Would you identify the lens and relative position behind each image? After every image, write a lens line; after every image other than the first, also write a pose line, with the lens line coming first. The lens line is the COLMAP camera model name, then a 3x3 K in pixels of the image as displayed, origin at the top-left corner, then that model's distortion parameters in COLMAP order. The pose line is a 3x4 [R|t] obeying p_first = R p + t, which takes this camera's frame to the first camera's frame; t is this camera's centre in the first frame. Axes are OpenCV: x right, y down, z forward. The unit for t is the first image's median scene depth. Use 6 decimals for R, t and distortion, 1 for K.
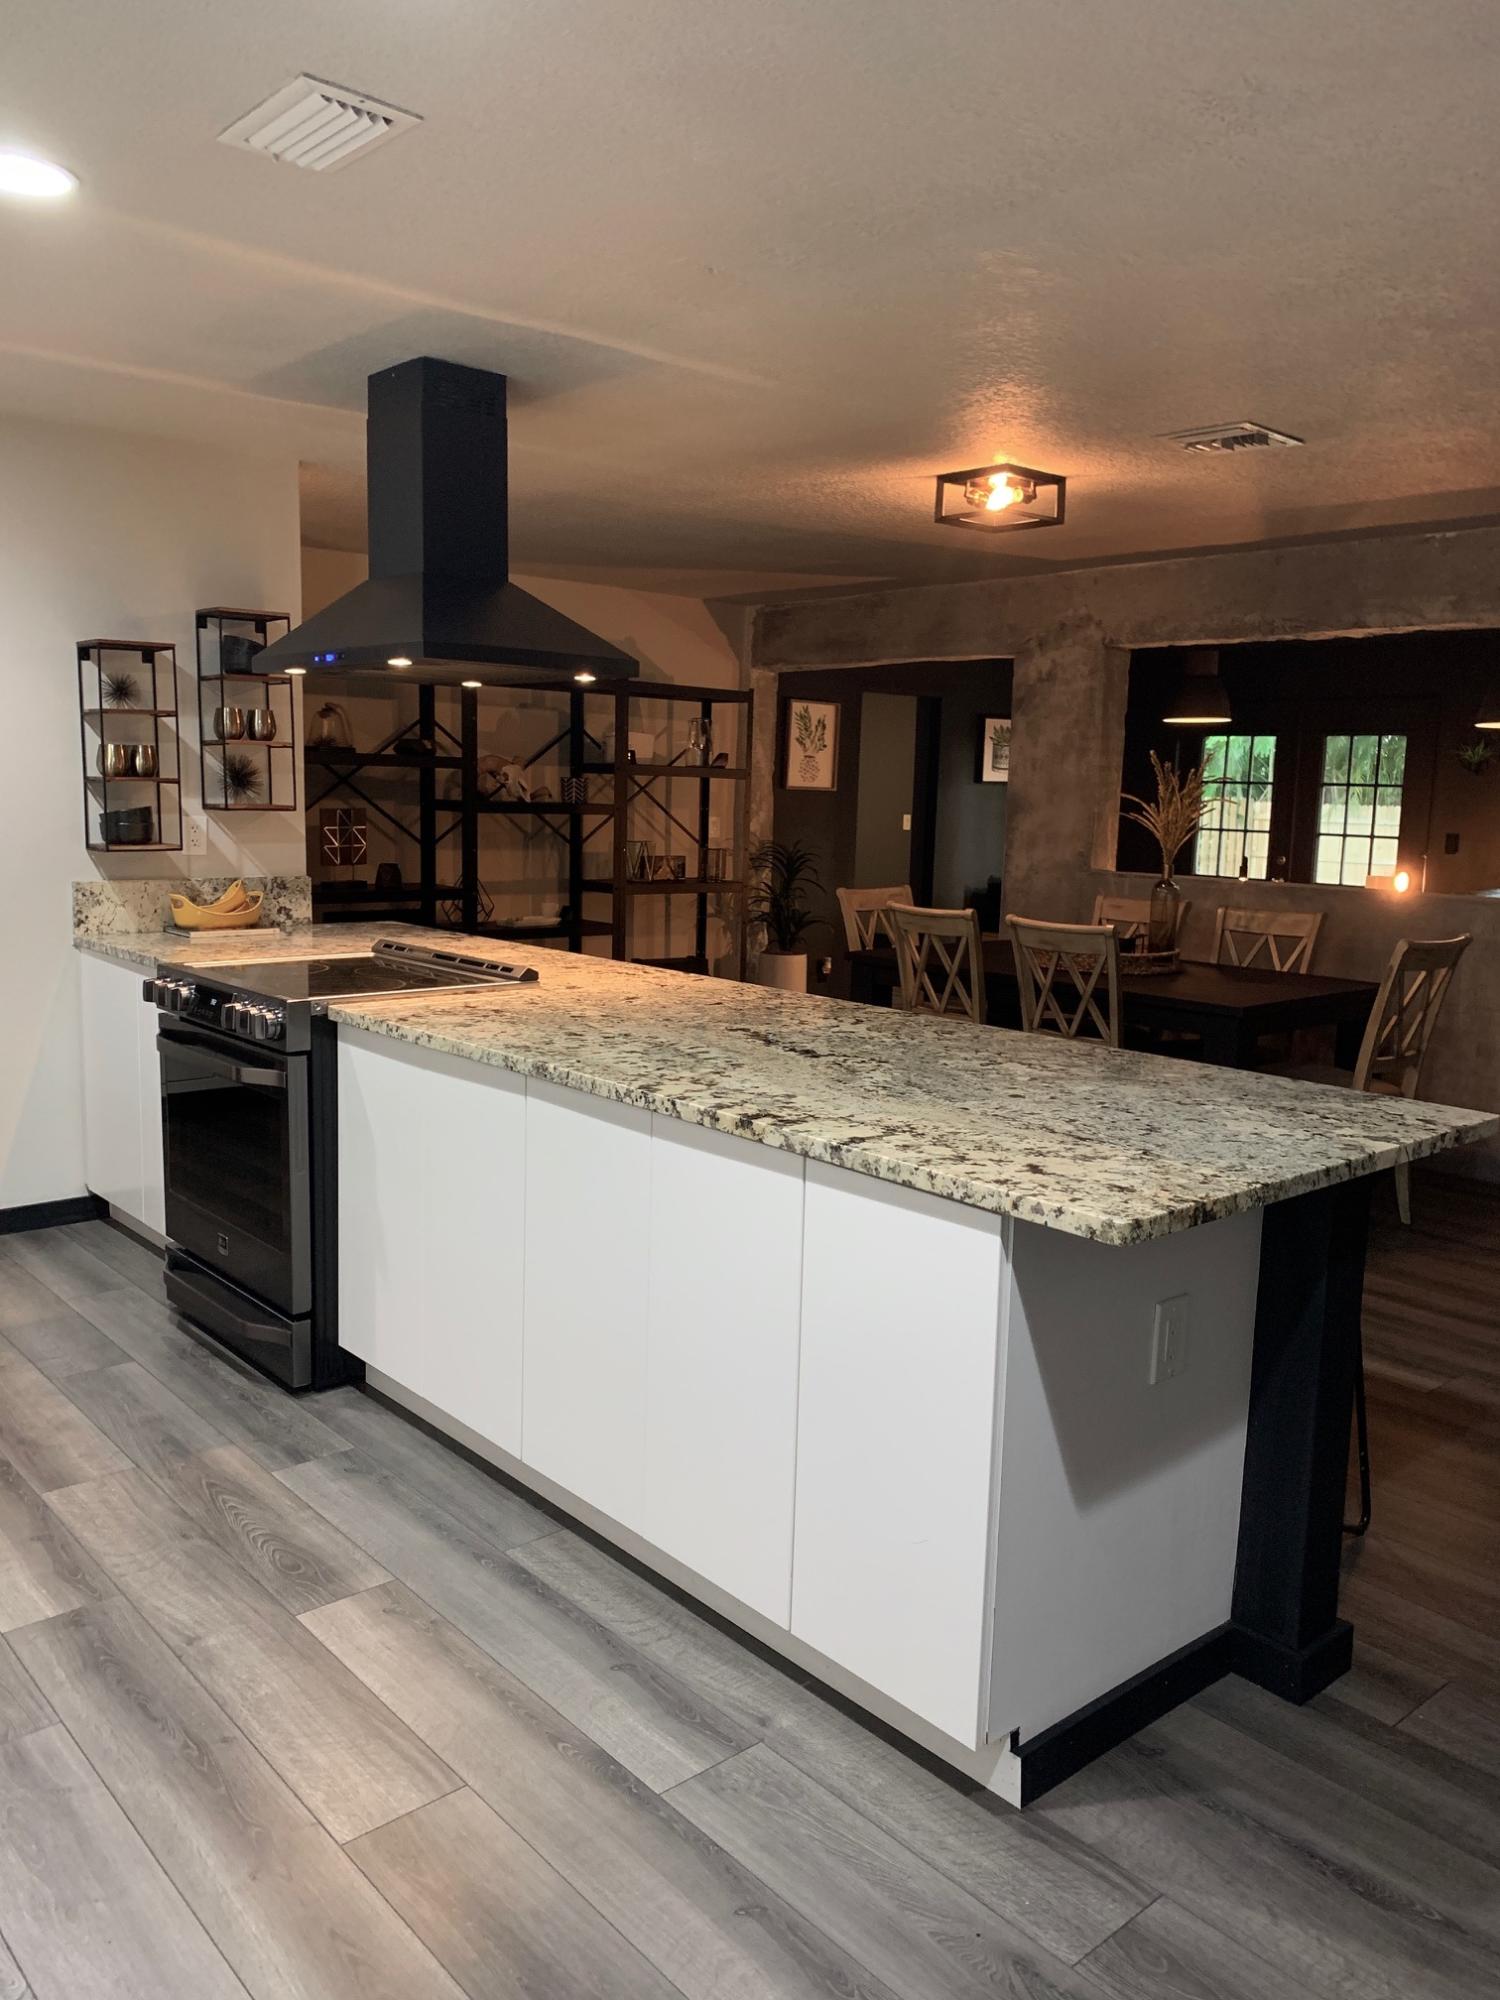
lens RADIAL K [[1551.9, 0, 747.9], [0, 1551.9, 1003.6], [0, 0, 1]] dist [-0.009020, 0.003768]
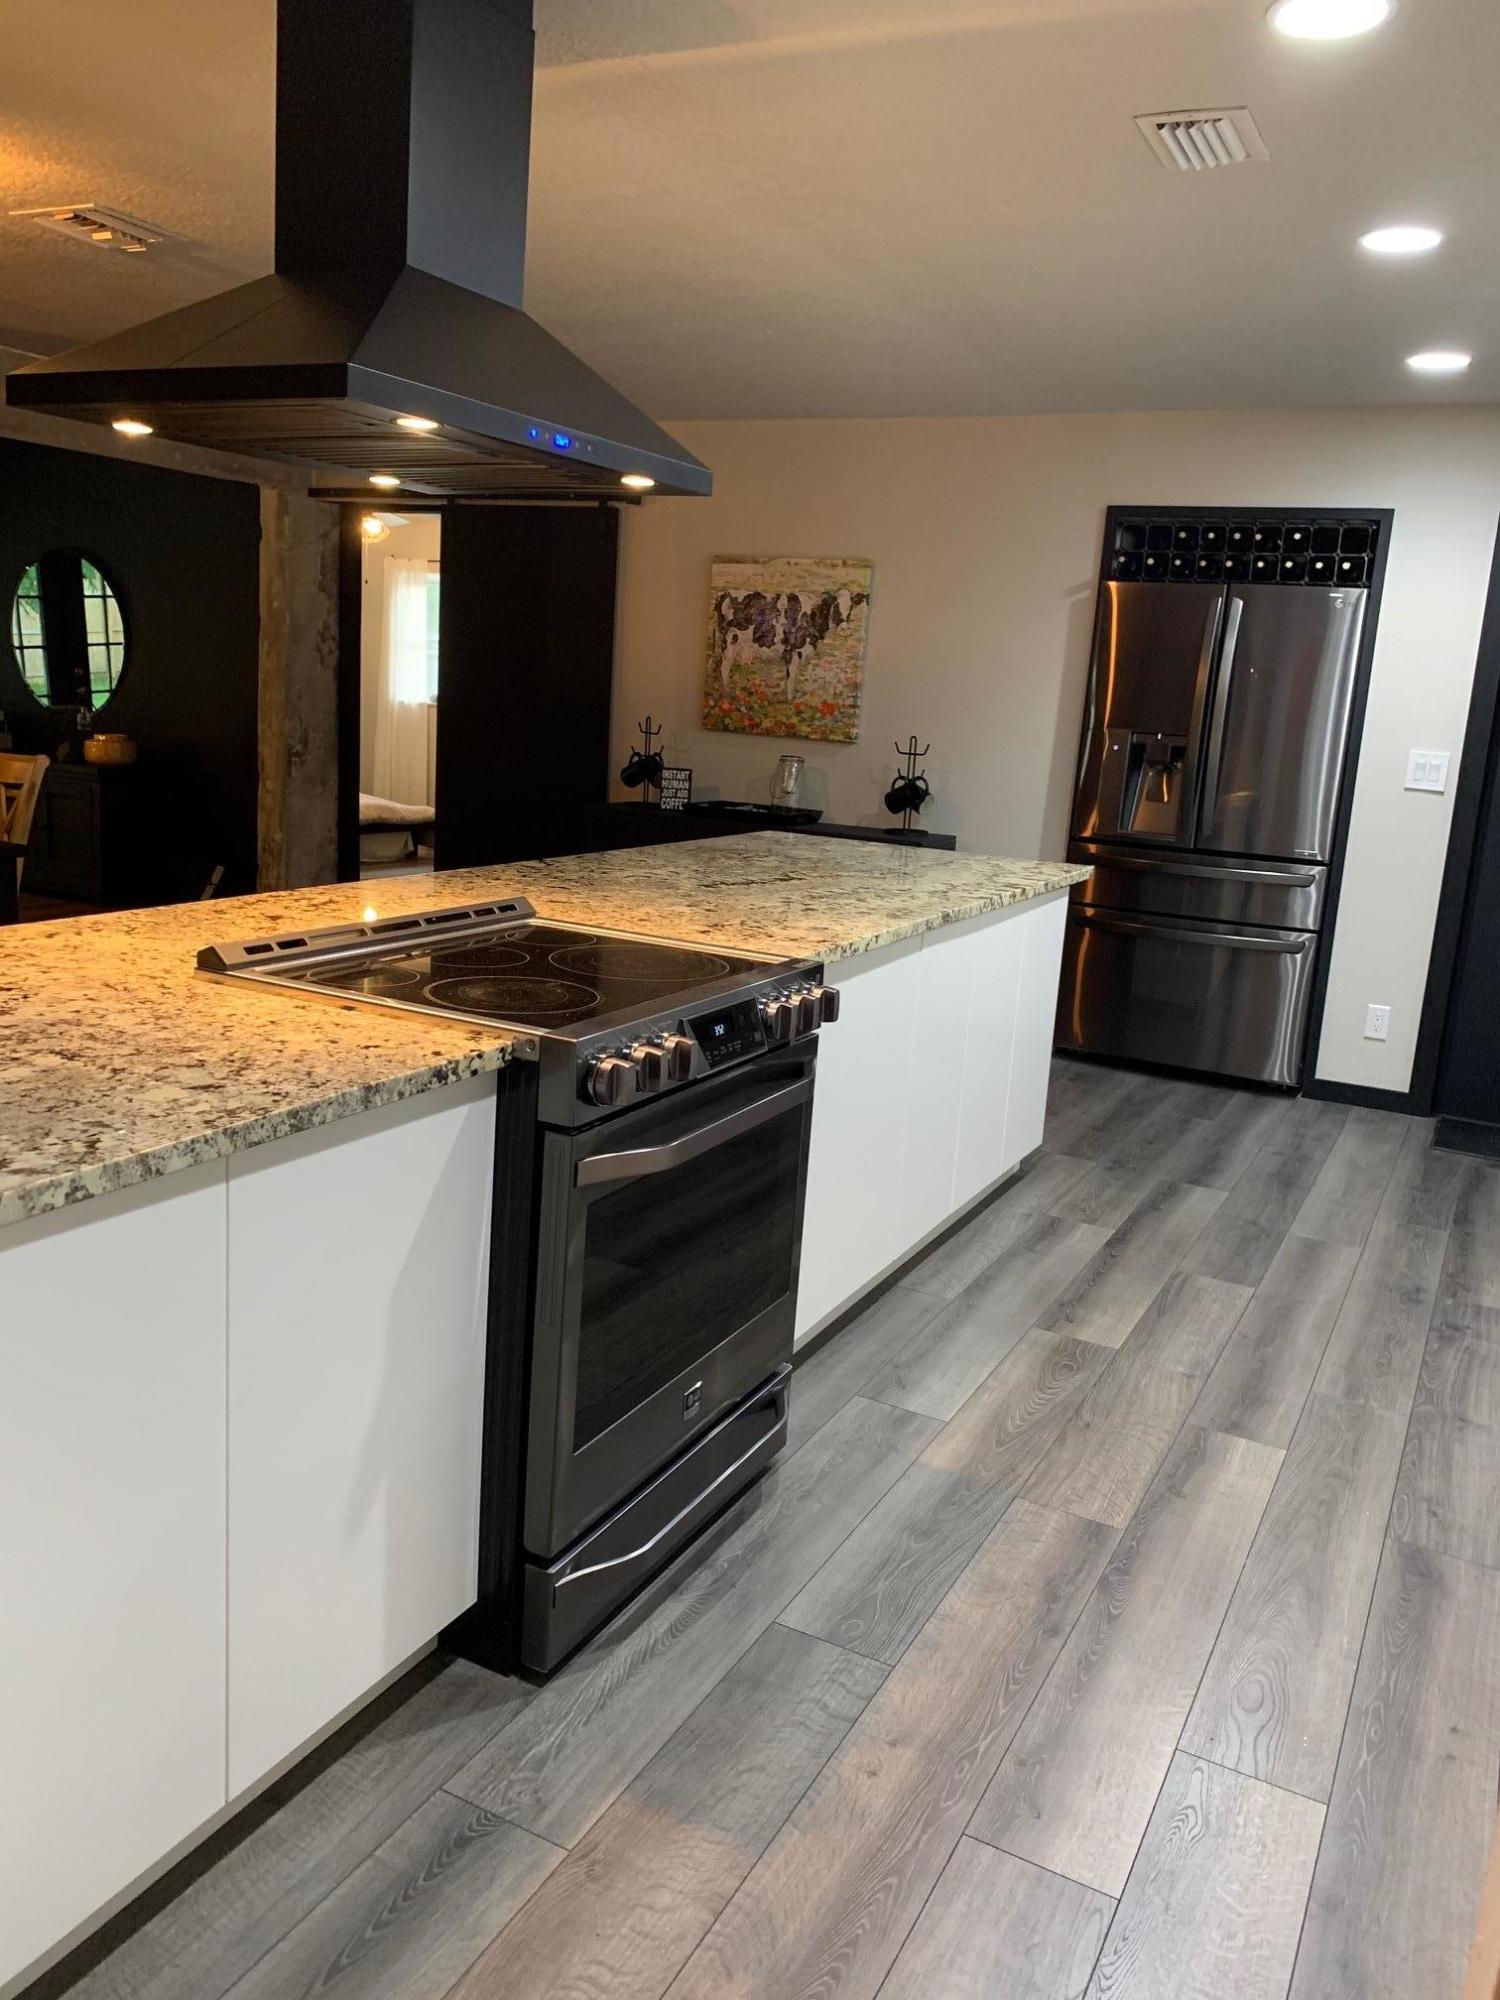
lens RADIAL K [[1551.9, 0, 746.2], [0, 1551.9, 994.4], [0, 0, 1]] dist [-0.009020, 0.003768]
pose [[-0.367901, -0.245934, 0.896753, -1.092107], [0.052328, 0.957386, 0.284030, -0.234007], [-0.928391, 0.151420, -0.339354, 1.451855]]
